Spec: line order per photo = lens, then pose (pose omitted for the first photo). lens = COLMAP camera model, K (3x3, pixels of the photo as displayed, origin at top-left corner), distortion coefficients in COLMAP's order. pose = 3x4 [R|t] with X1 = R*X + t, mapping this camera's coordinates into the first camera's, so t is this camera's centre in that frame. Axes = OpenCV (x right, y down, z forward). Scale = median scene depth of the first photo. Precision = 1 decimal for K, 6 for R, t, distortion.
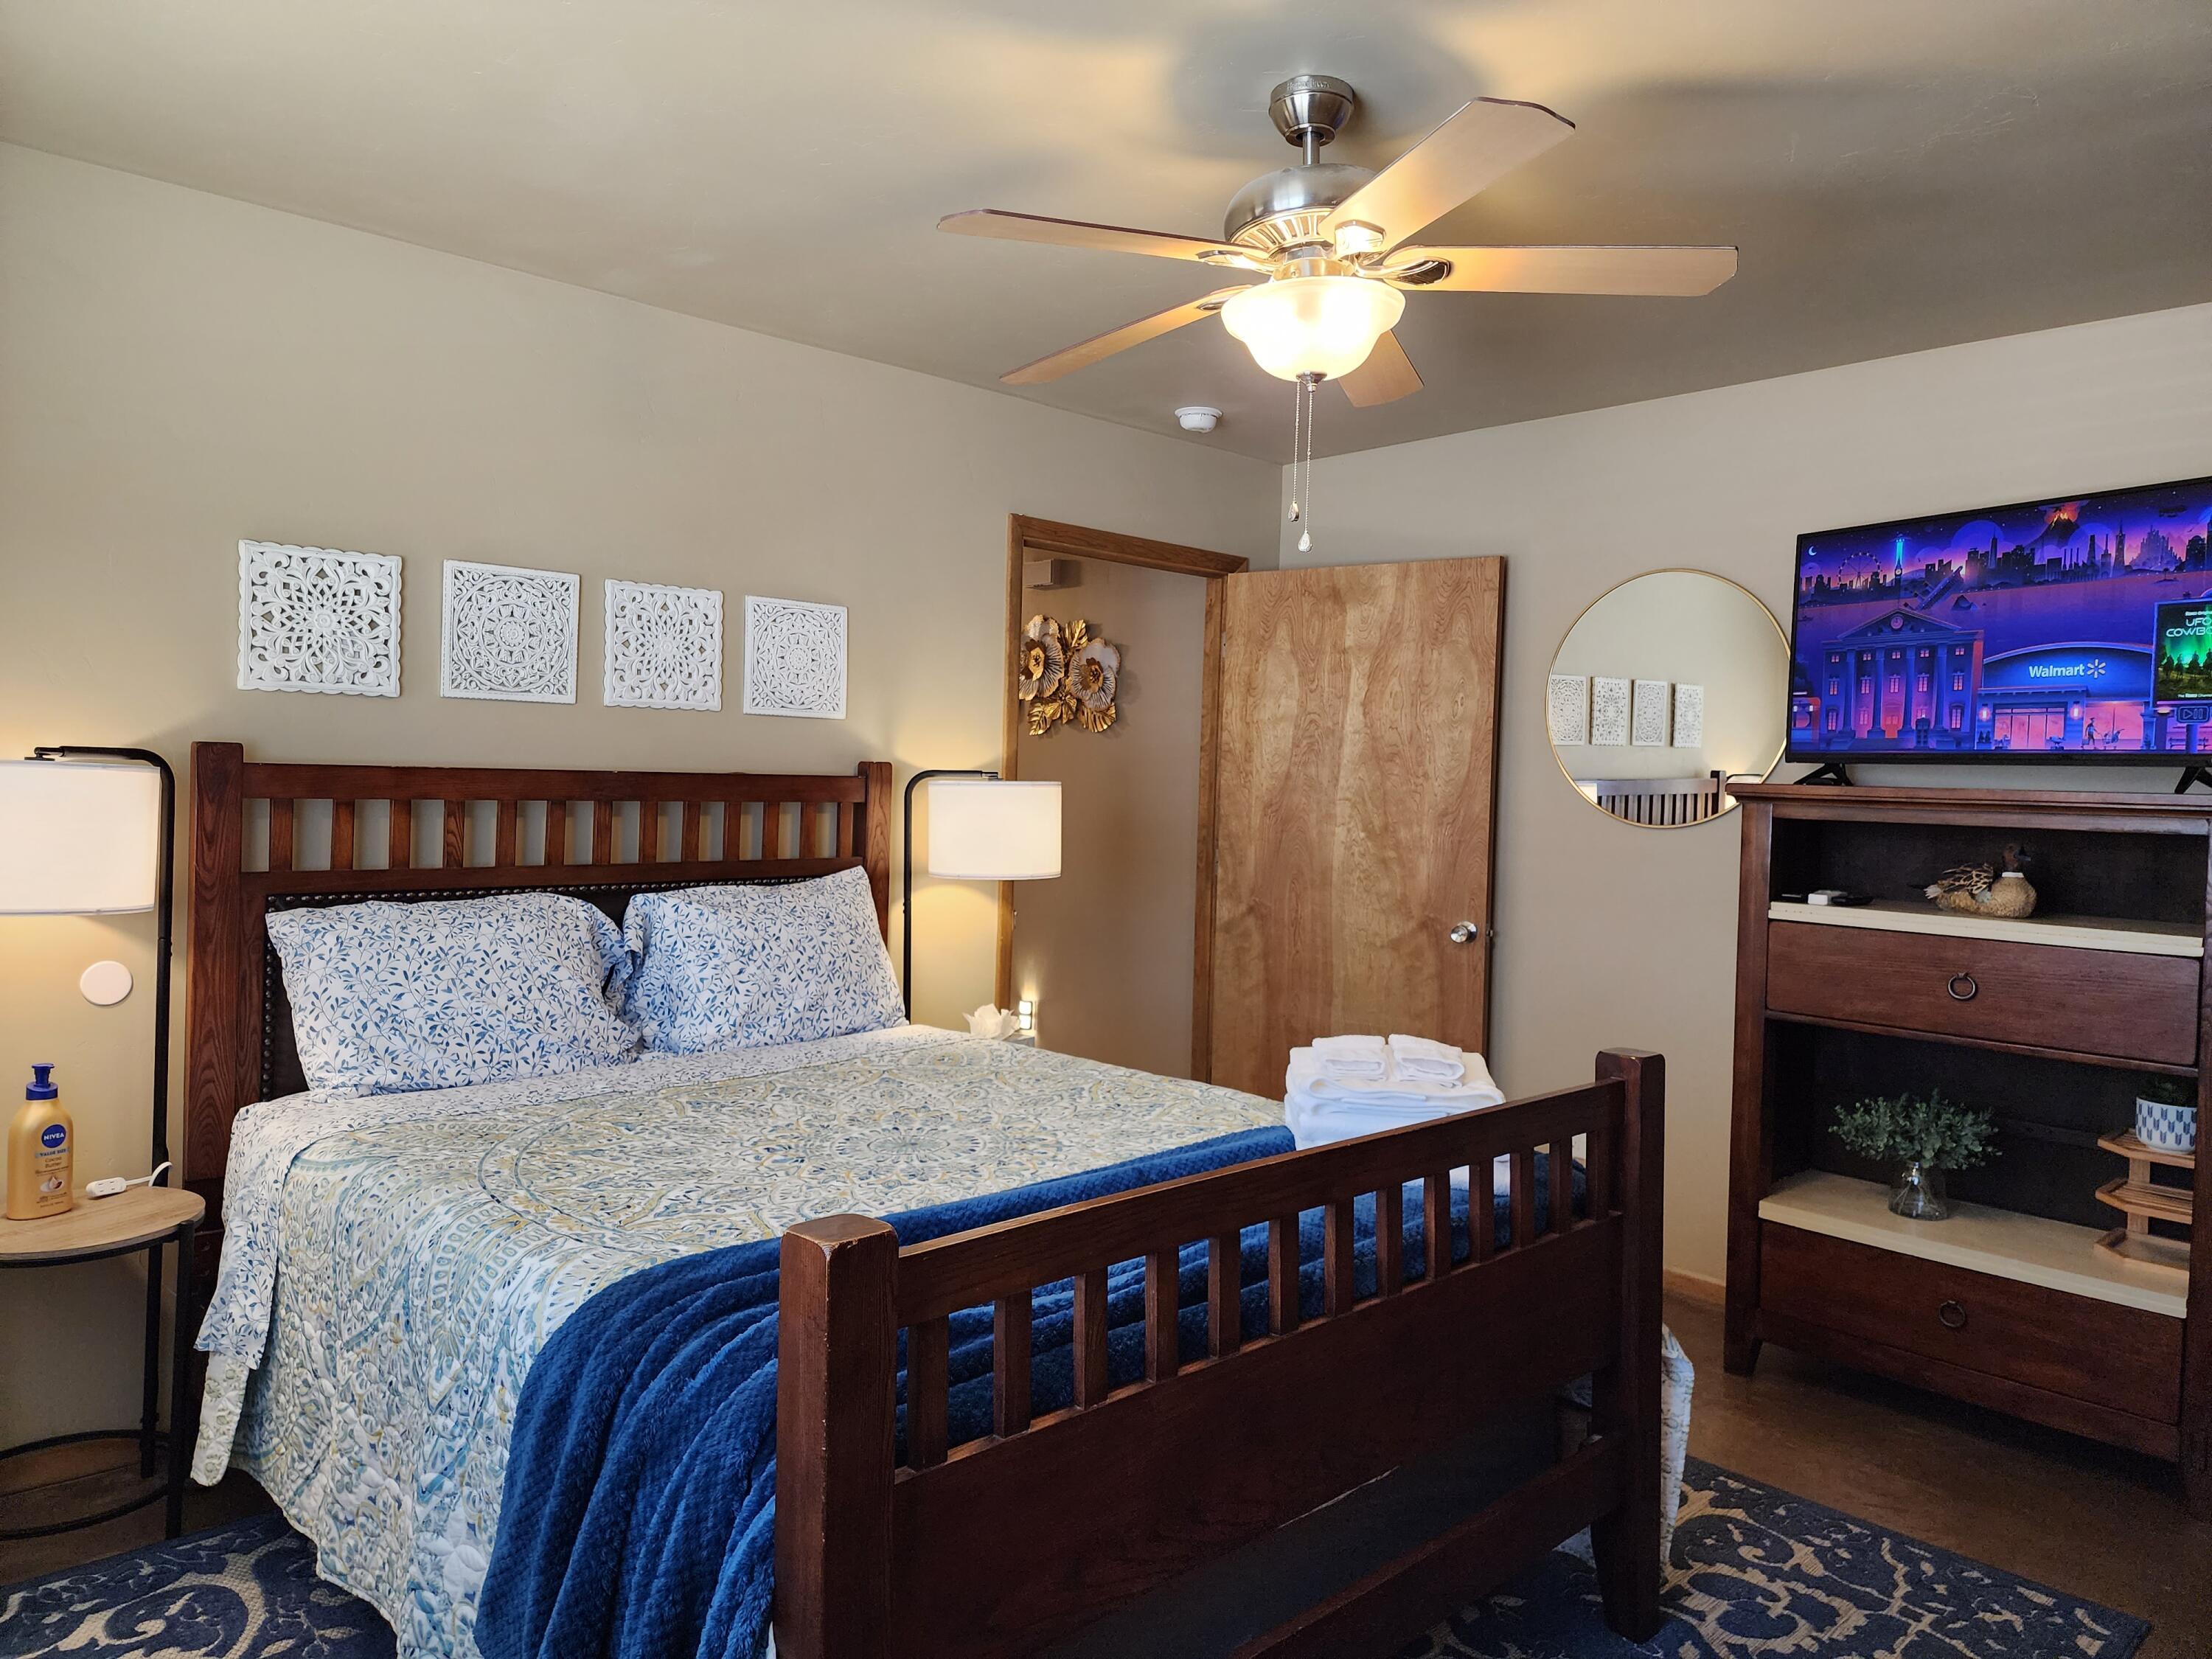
lens RADIAL K [[1477.5, 0, 1094.7], [0, 1477.5, 804.6], [0, 0, 1]] dist [0.026969, -0.001440]
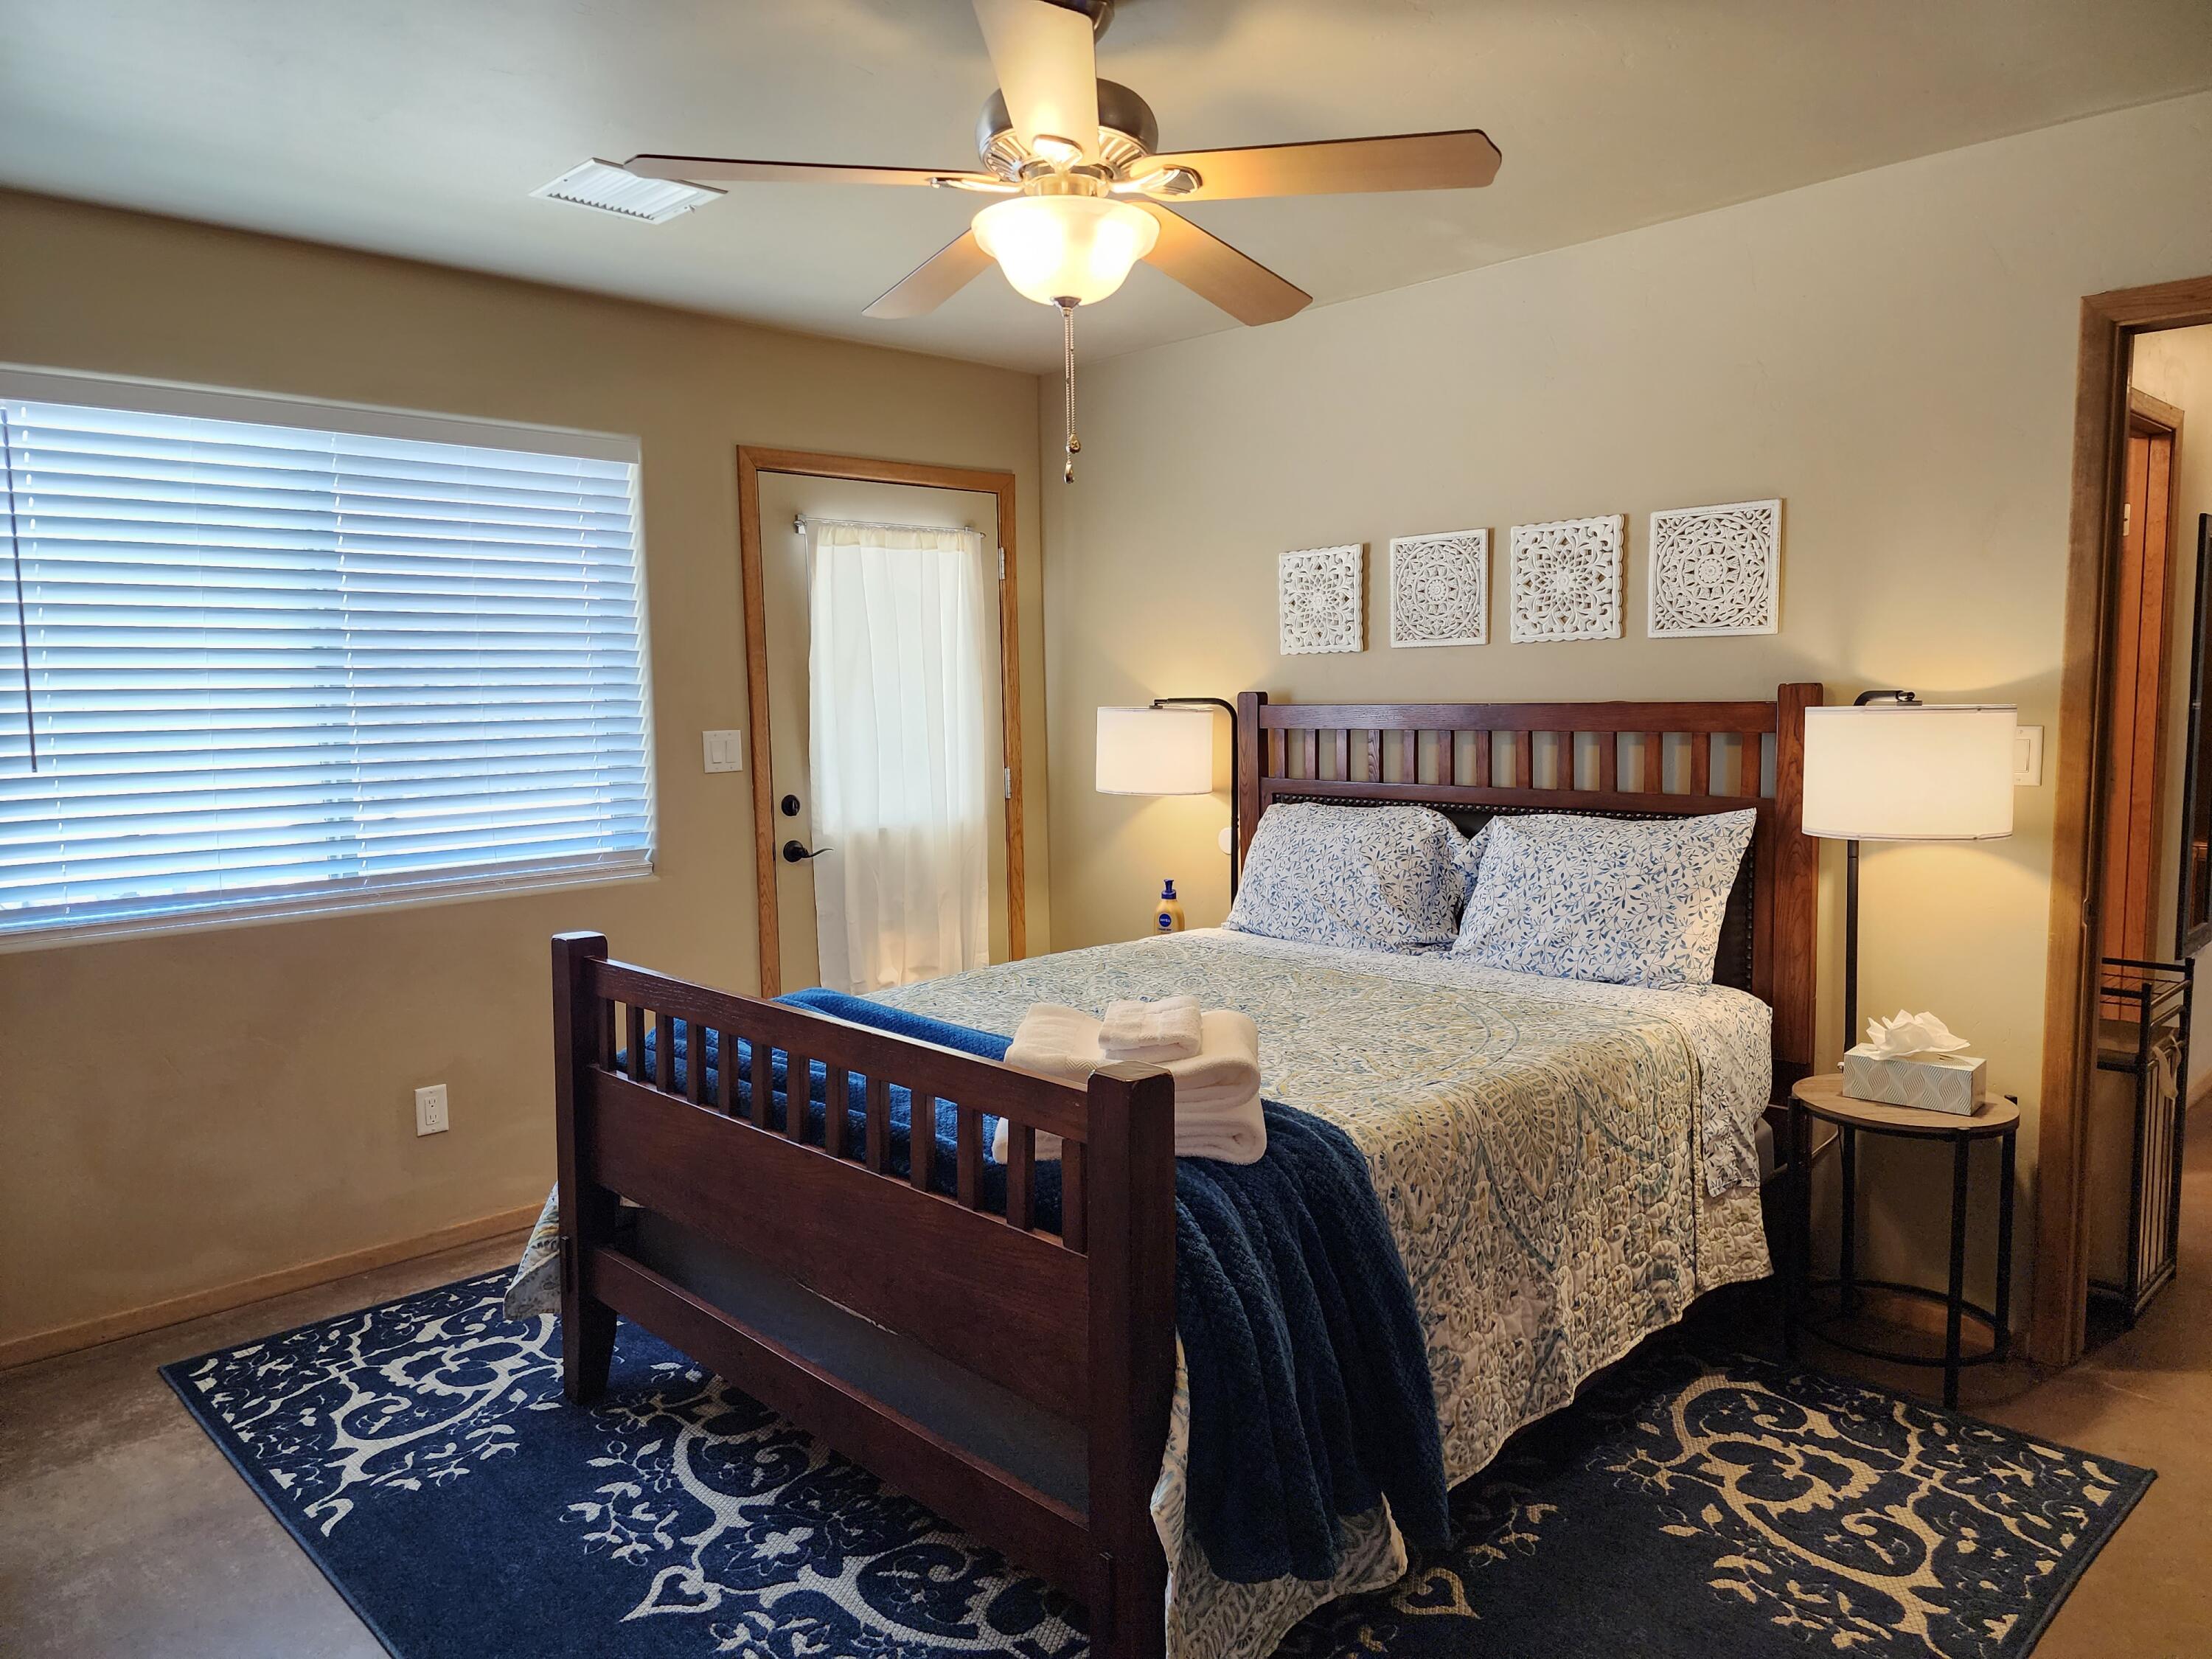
lens RADIAL K [[1456.8, 0, 1106.0], [0, 1456.8, 829.5], [0, 0, 1]] dist [0.027223, 0.000515]
pose [[0.005228, 0.070507, -0.997498, 0.768749], [-0.006039, 0.997495, 0.070475, -0.003887], [0.999968, 0.005656, 0.005640, 0.705585]]
